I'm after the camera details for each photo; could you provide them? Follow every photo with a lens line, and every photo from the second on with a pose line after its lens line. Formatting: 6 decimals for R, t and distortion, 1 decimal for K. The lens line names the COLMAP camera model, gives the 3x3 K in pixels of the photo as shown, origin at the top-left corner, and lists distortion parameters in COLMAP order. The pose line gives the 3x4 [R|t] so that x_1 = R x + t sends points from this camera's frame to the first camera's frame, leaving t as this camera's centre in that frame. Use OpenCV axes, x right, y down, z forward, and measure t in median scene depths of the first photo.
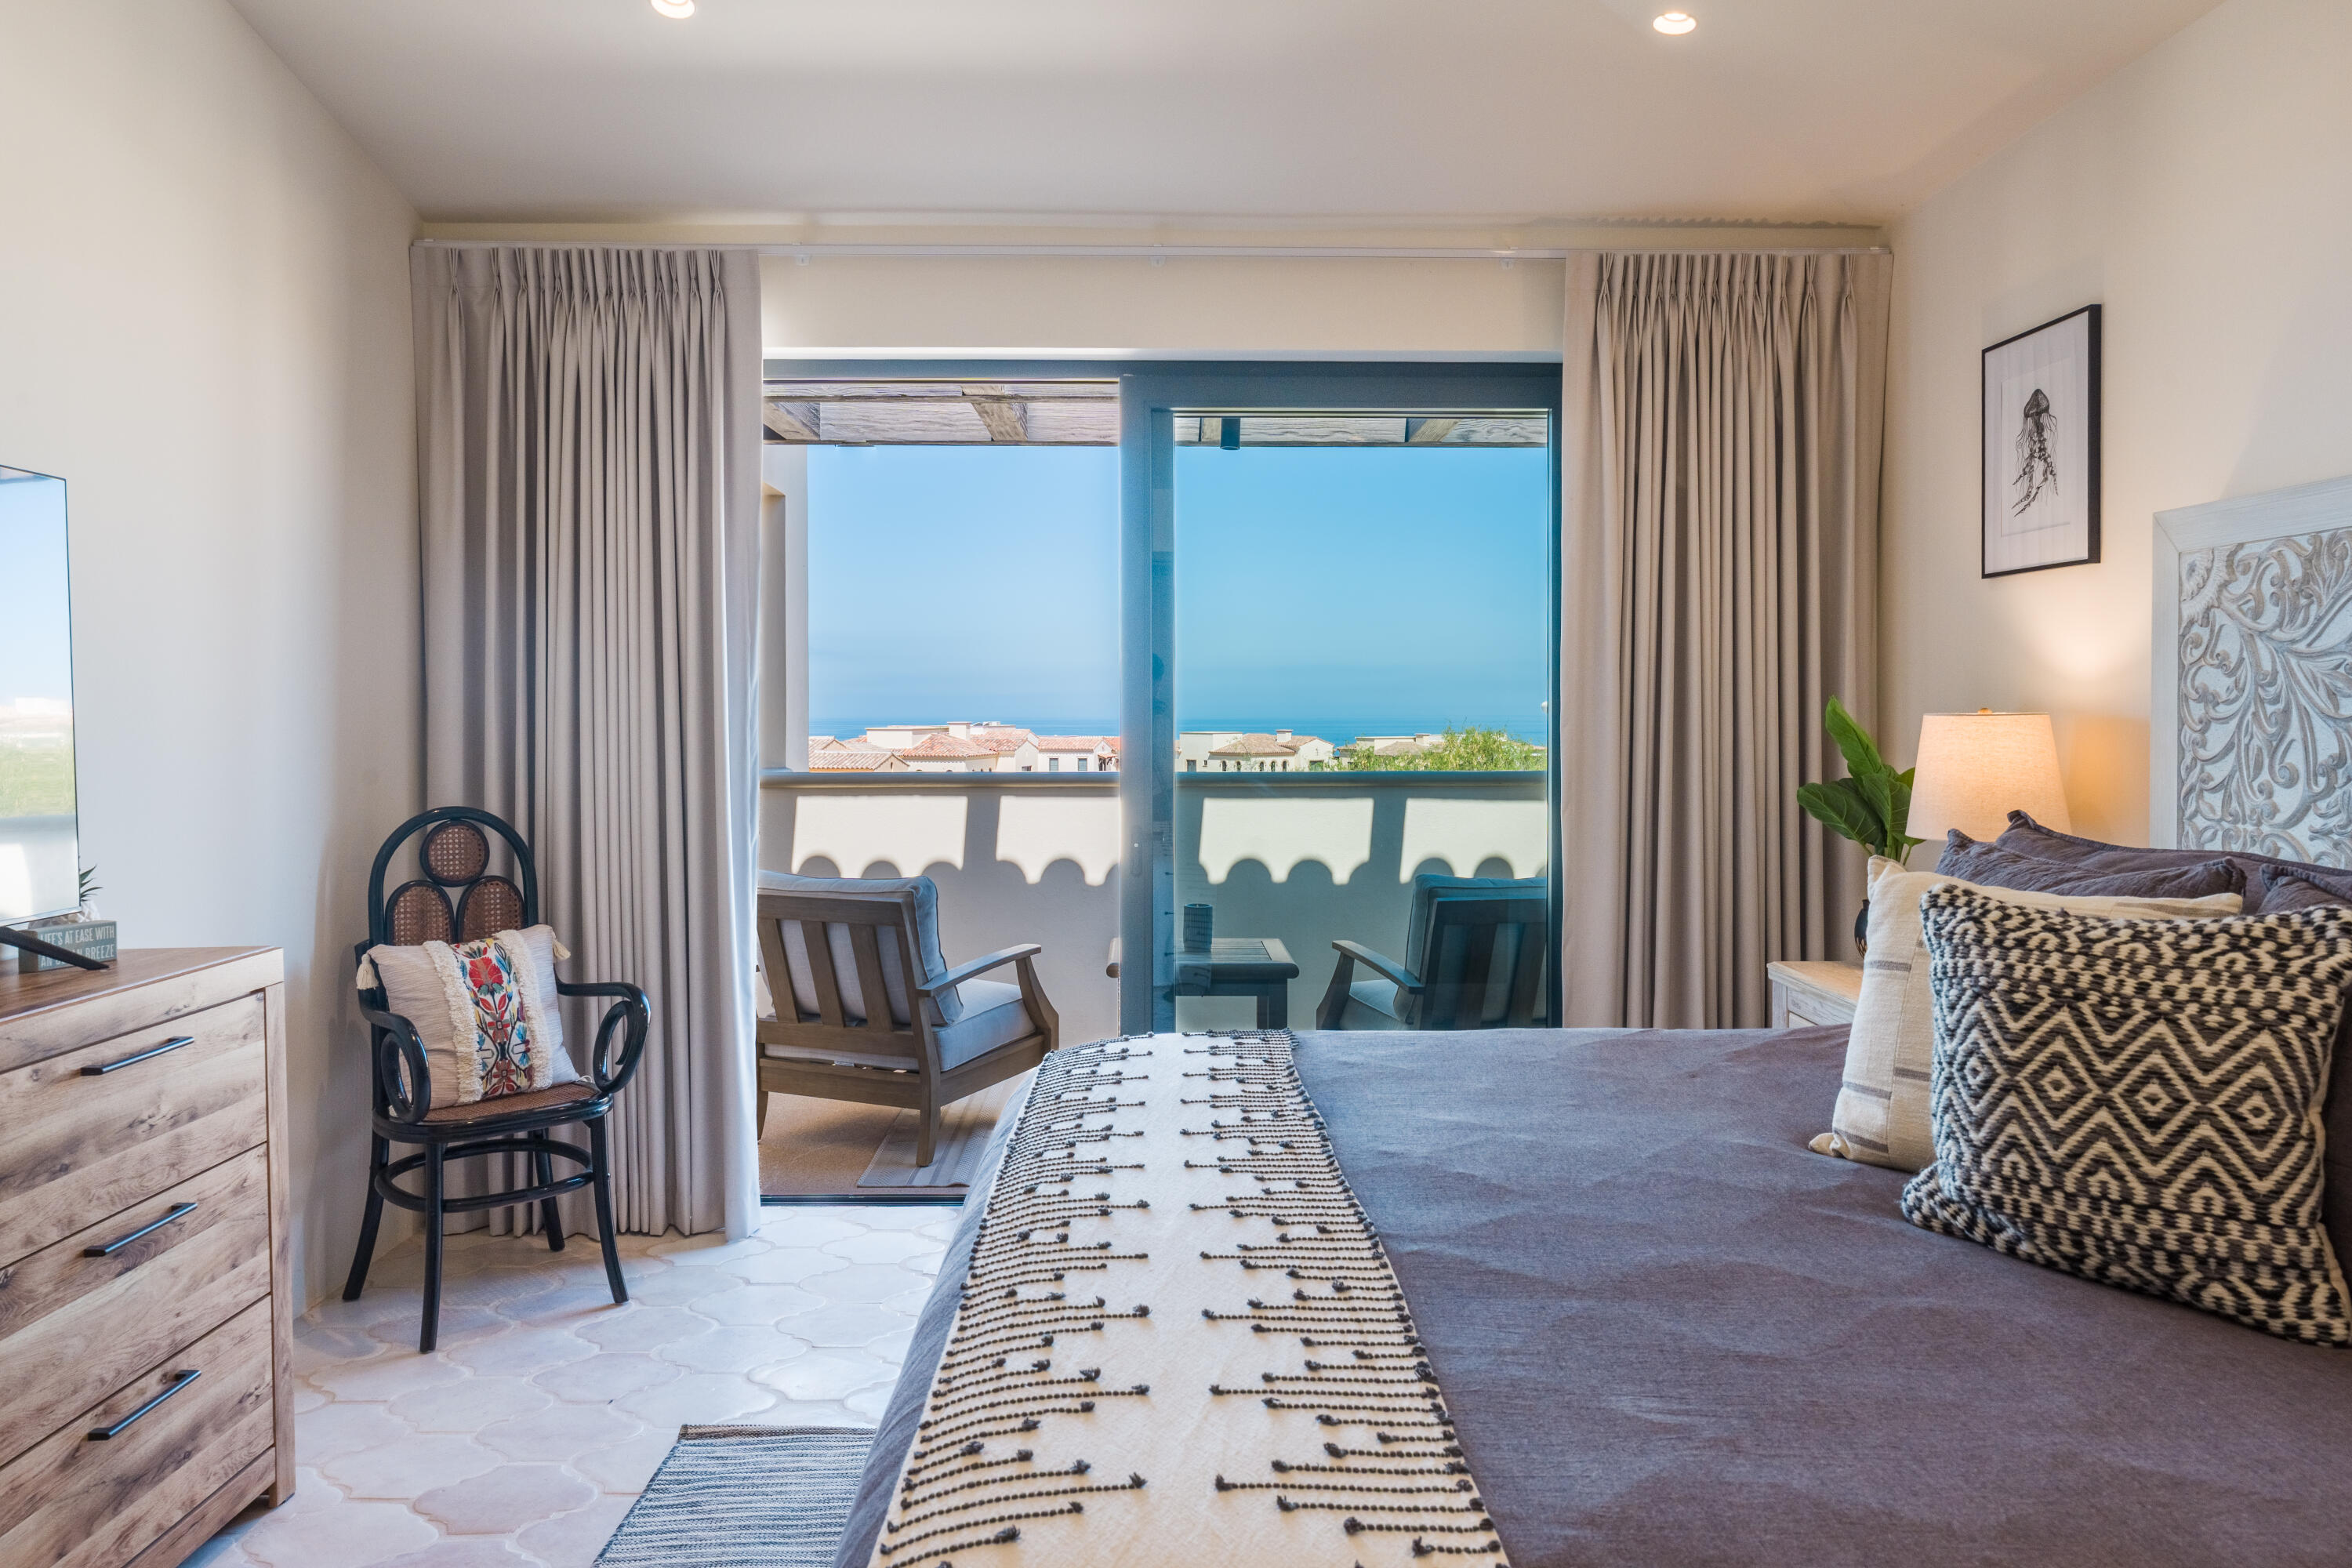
lens RADIAL K [[1592.7, 0, 1174.5], [0, 1592.7, 735.4], [0, 0, 1]] dist [0.001885, -0.001896]
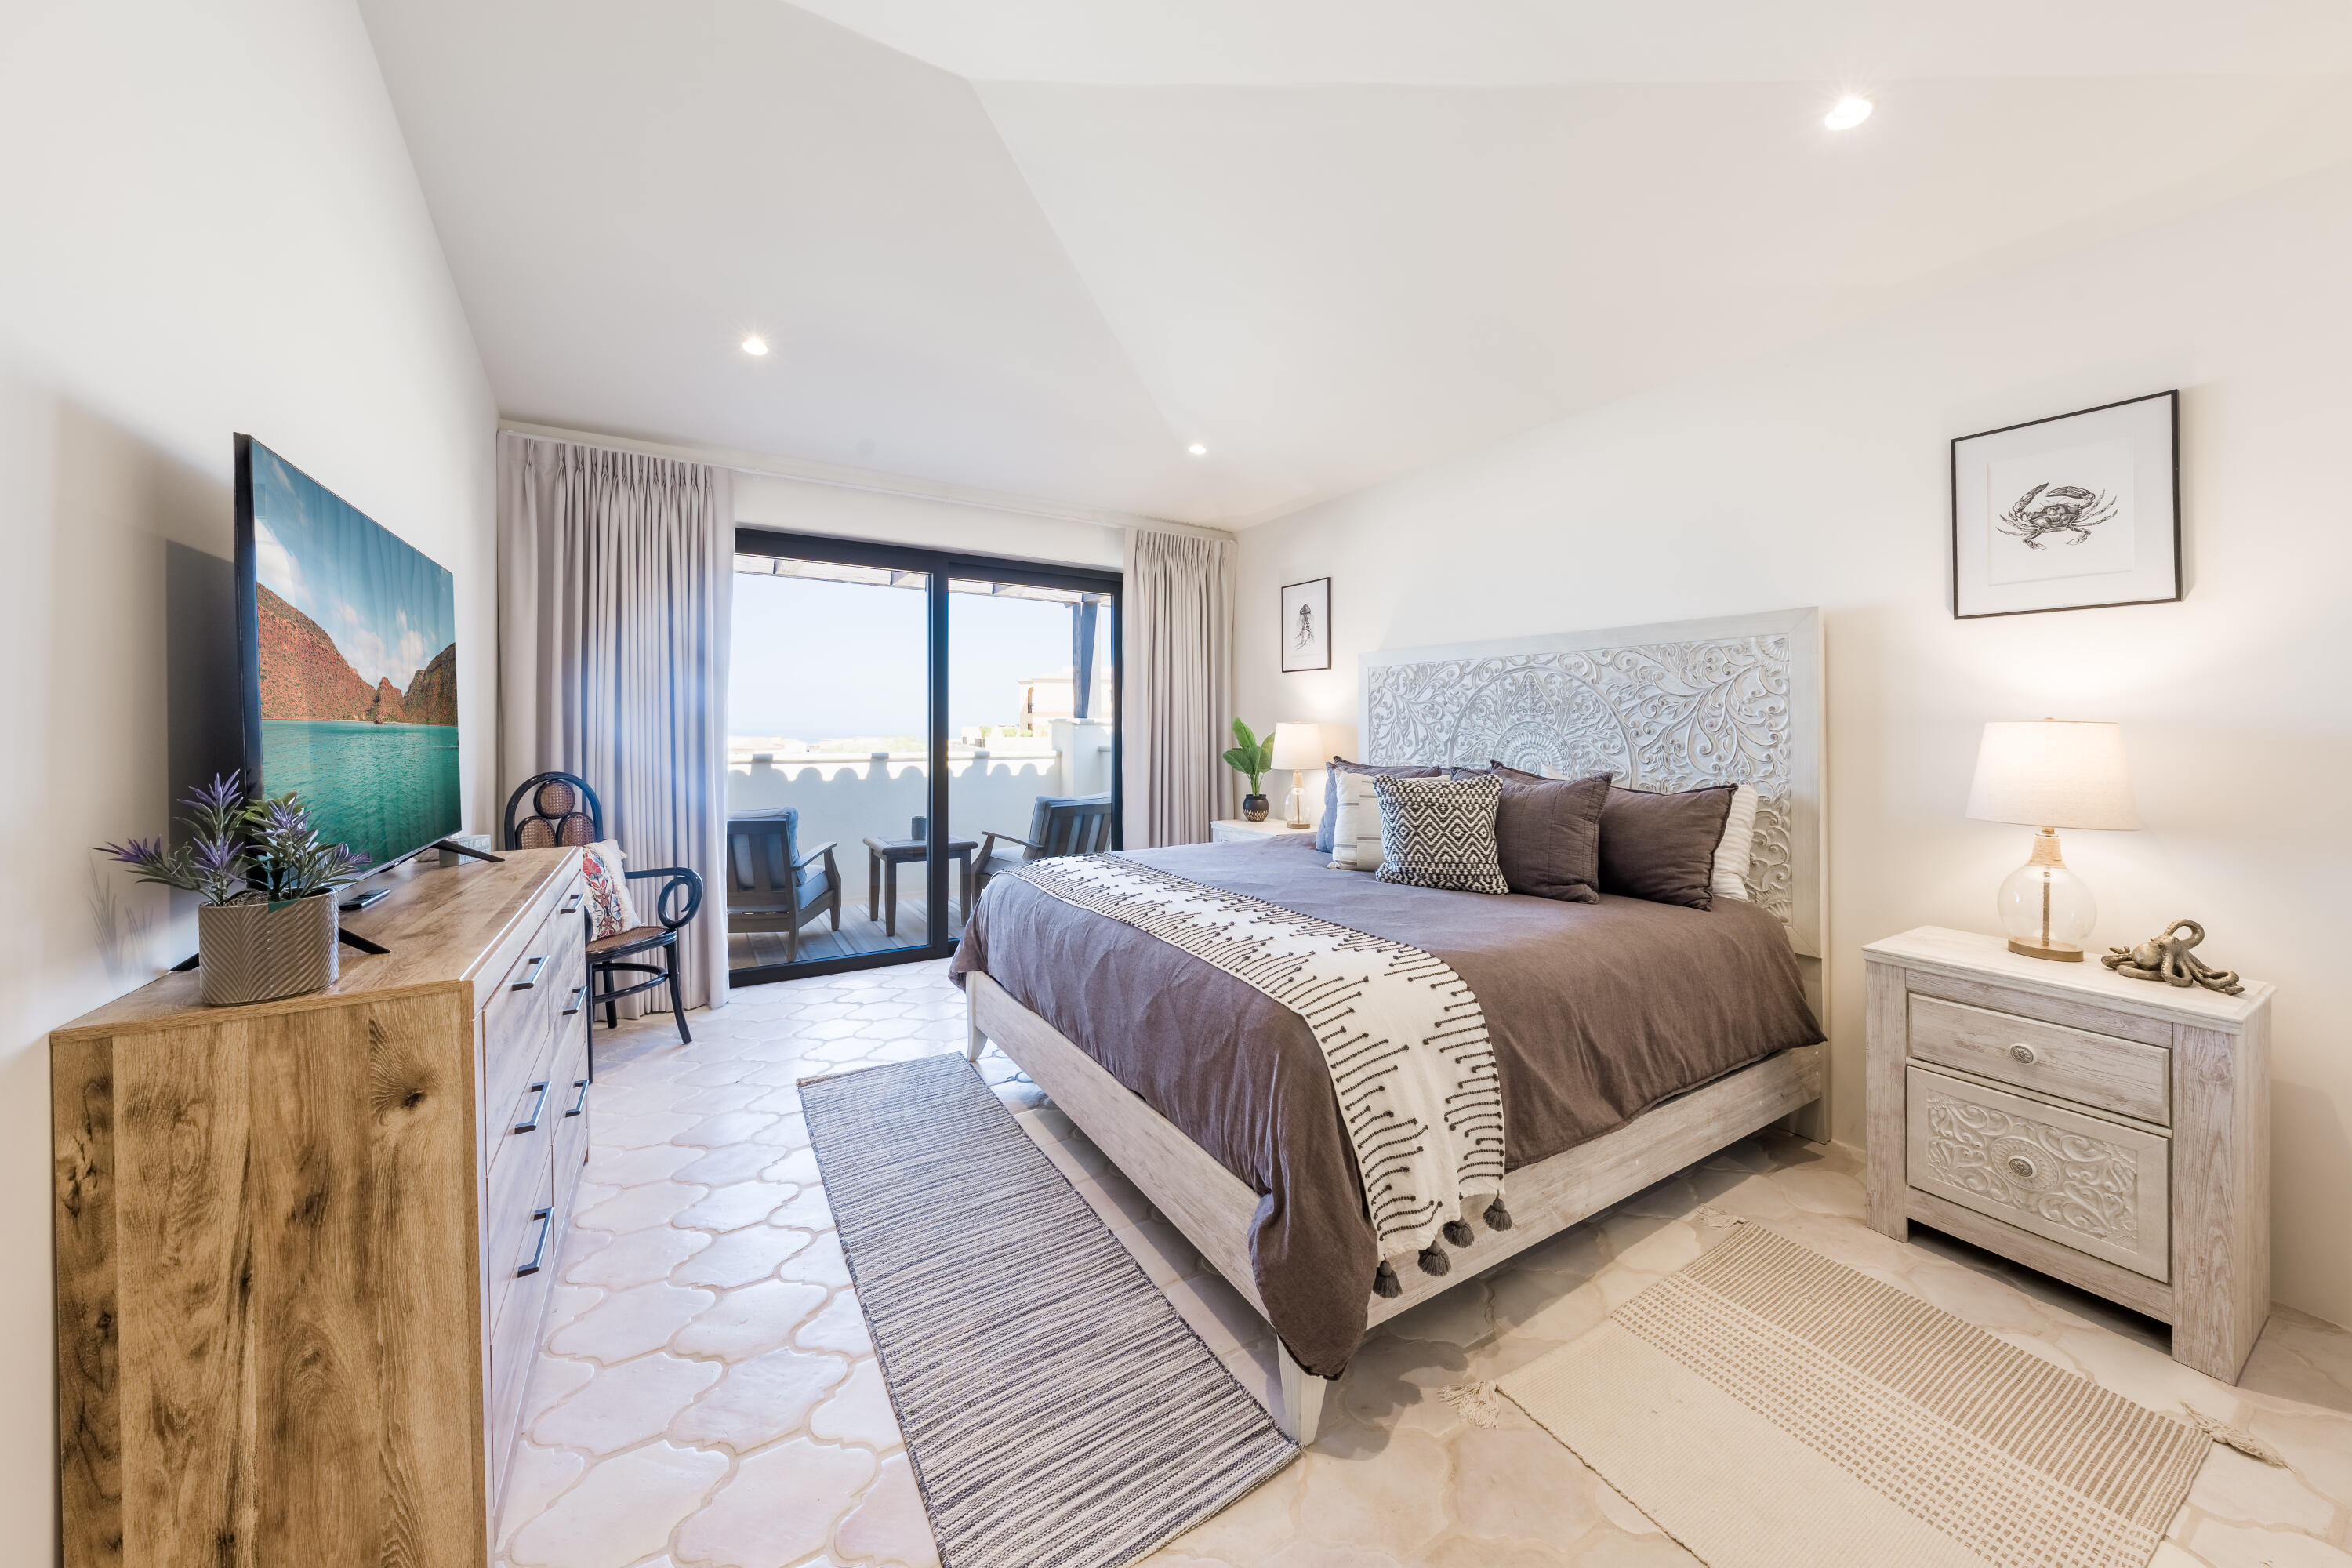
lens RADIAL K [[820.8, 0, 1175.7], [0, 820.8, 727.6], [0, 0, 1]] dist [0.000203, -0.000012]
pose [[0.861143, 0.004250, 0.508346, -0.394227], [0.002349, 0.999921, -0.012337, 0.011823], [-0.508358, 0.011818, 0.861065, -0.104518]]
